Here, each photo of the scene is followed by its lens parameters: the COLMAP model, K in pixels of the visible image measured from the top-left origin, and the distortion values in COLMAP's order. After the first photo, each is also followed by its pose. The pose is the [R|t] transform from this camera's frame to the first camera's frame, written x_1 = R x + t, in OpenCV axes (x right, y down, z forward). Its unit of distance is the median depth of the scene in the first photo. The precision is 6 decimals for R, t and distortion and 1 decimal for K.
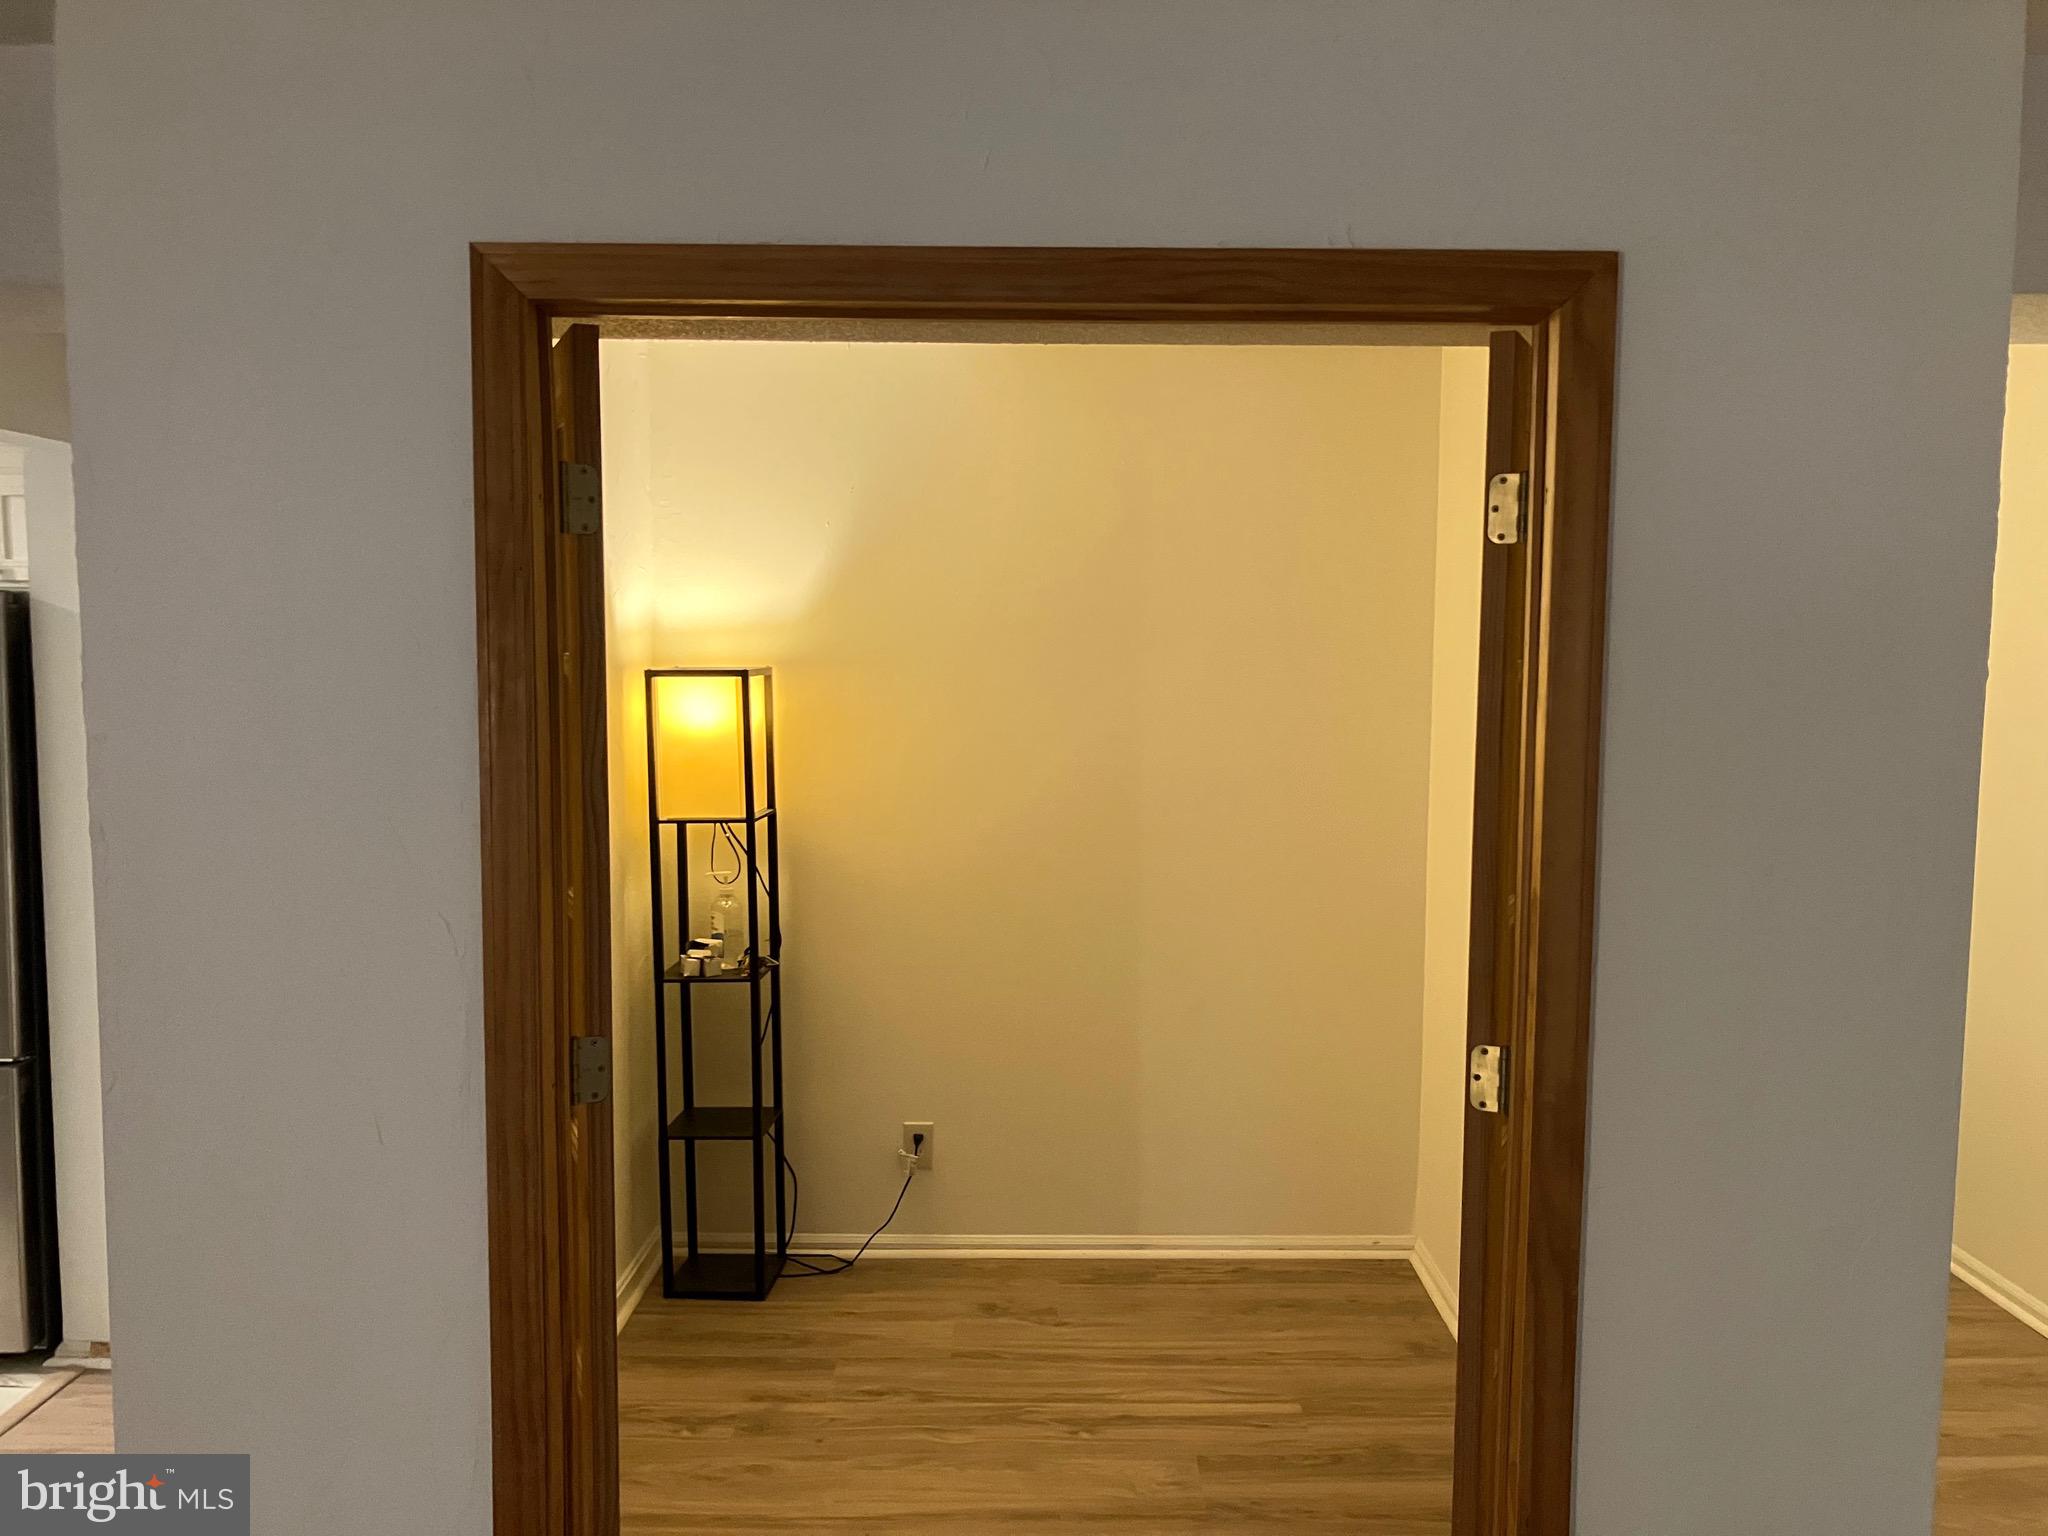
lens RADIAL K [[1664.7, 0, 1030.9], [0, 1664.7, 784.9], [0, 0, 1]] dist [0.043455, -0.042105]
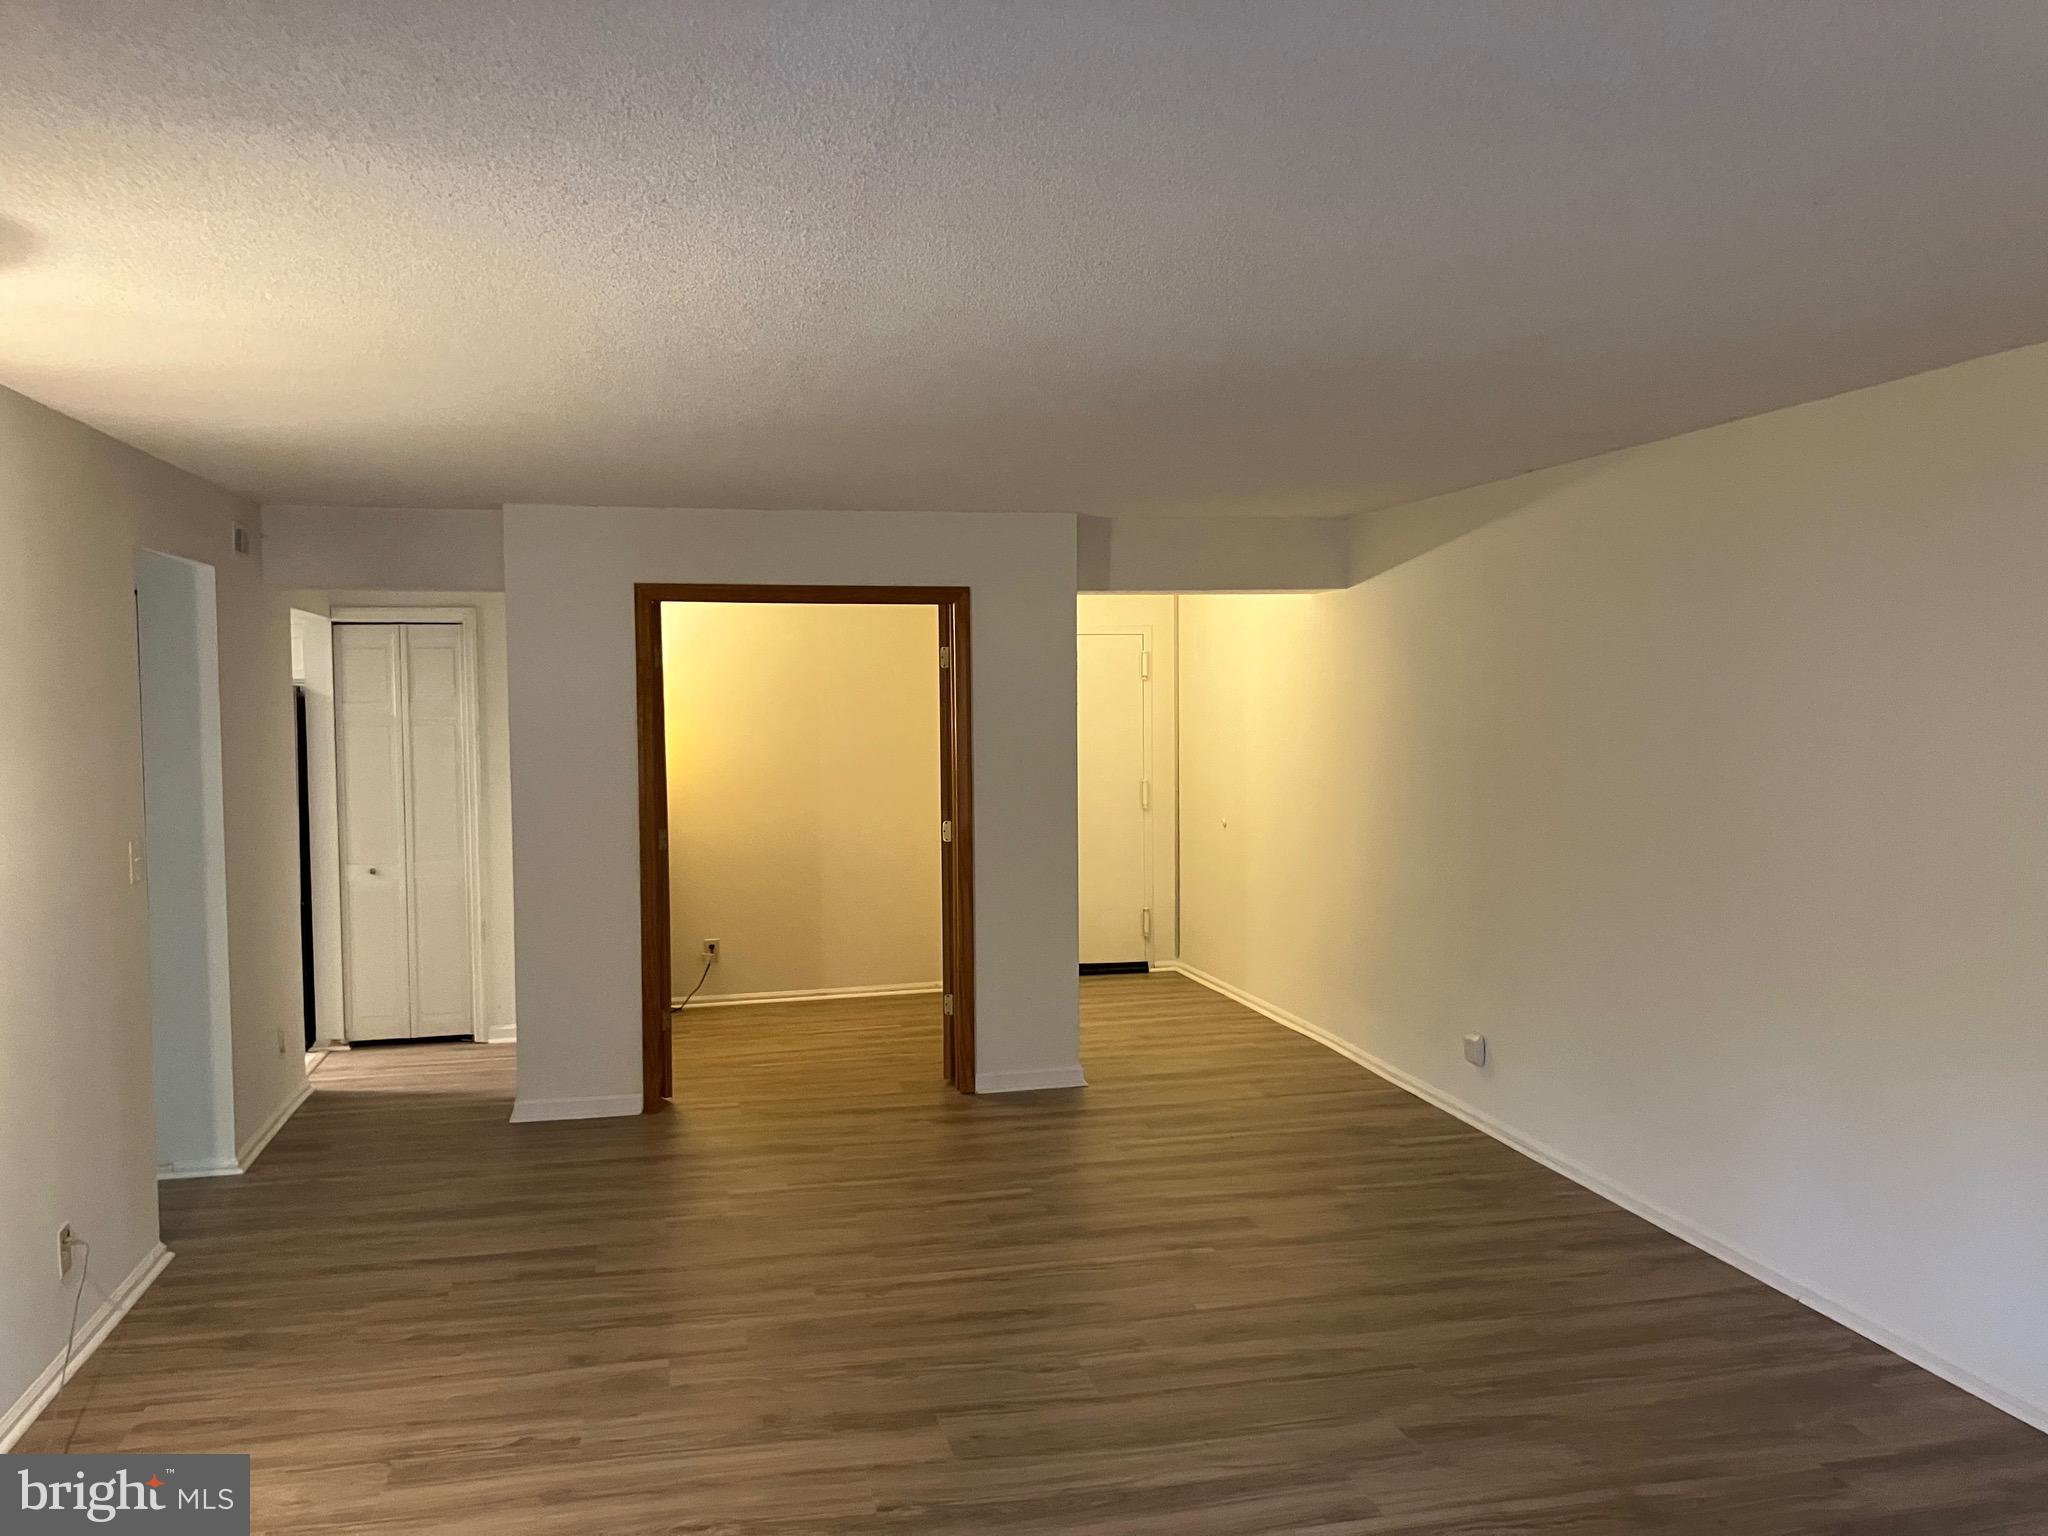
lens RADIAL K [[1664.7, 0, 1026.1], [0, 1664.7, 771.0], [0, 0, 1]] dist [0.043455, -0.042105]
pose [[0.973866, -0.026890, 0.225528, -0.158045], [0.036838, 0.998520, -0.040017, 0.101996], [-0.224118, 0.047280, 0.973415, -1.142720]]
